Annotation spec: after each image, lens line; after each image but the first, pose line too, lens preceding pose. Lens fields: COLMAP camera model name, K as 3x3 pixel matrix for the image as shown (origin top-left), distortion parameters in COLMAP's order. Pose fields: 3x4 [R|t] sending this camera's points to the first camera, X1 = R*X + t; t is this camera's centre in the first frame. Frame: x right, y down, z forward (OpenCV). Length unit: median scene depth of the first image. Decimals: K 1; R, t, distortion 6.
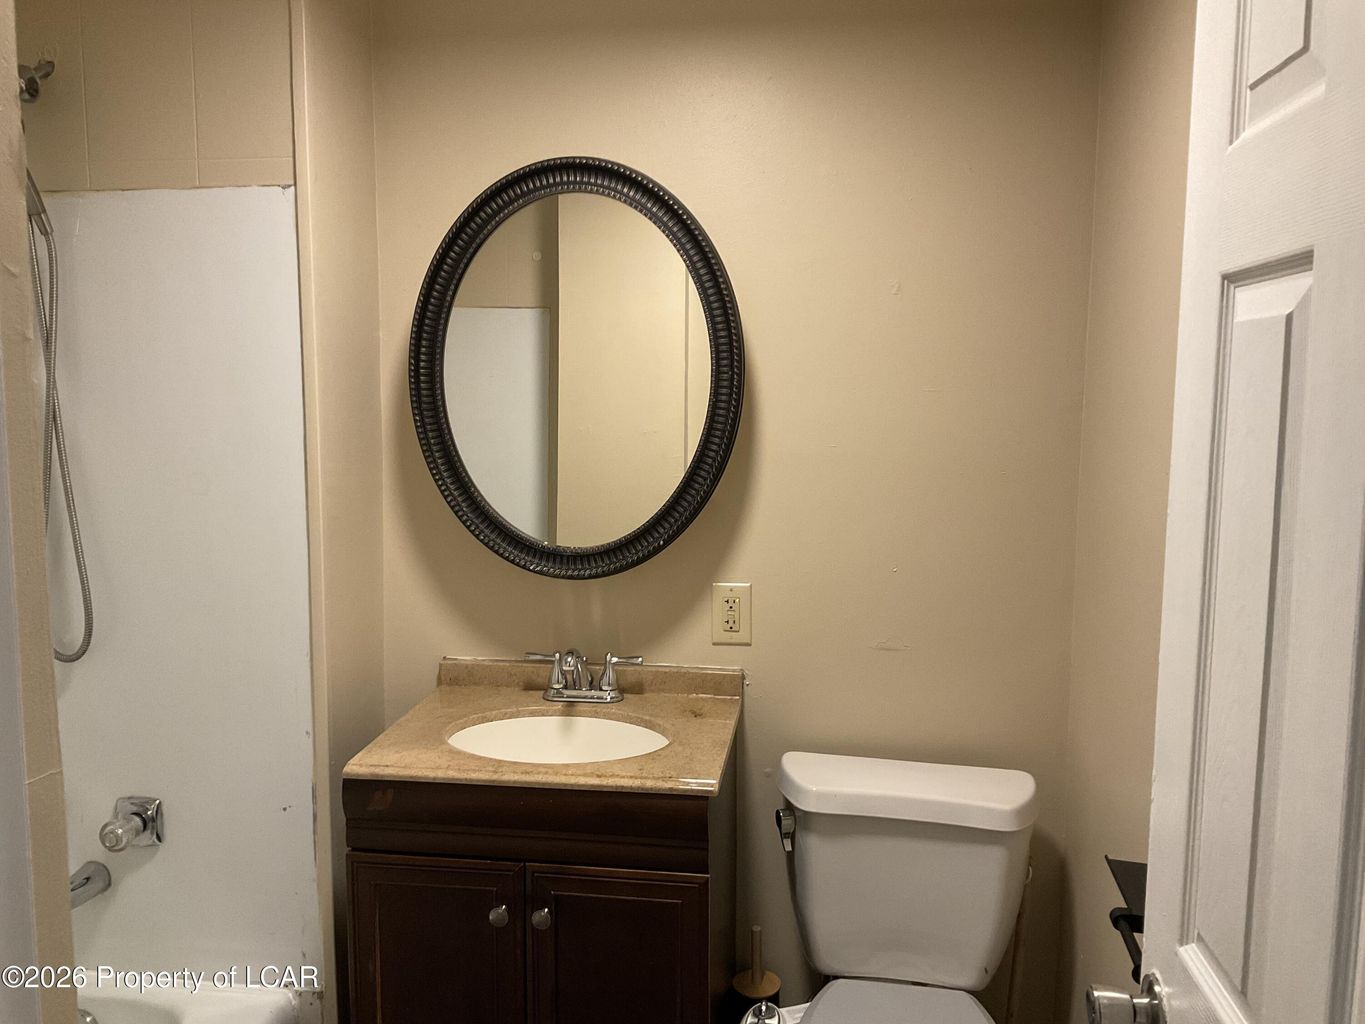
lens RADIAL K [[1149.8, 0, 682.5], [0, 1149.8, 512.0], [0, 0, 1]] dist [0.093997, -0.204500]
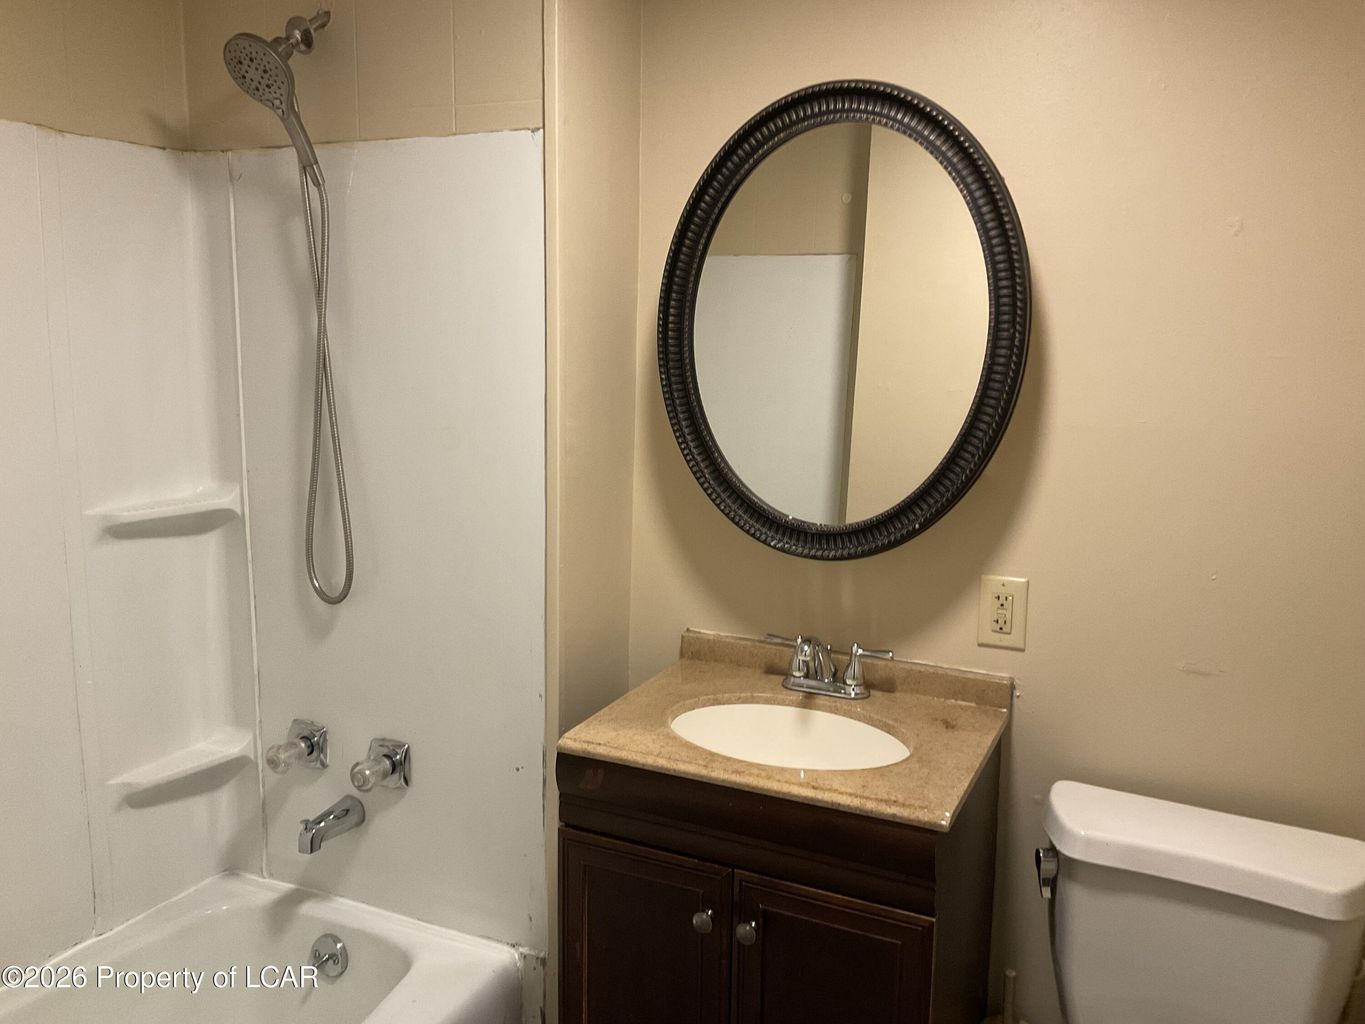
lens RADIAL K [[1134.8, 0, 682.5], [0, 1134.8, 512.0], [0, 0, 1]] dist [0.118089, -0.242914]
pose [[0.950126, 0.060272, -0.305987, 0.076051], [-0.045978, 0.997497, 0.053717, -0.022098], [0.308459, -0.036970, 0.950519, 0.123567]]
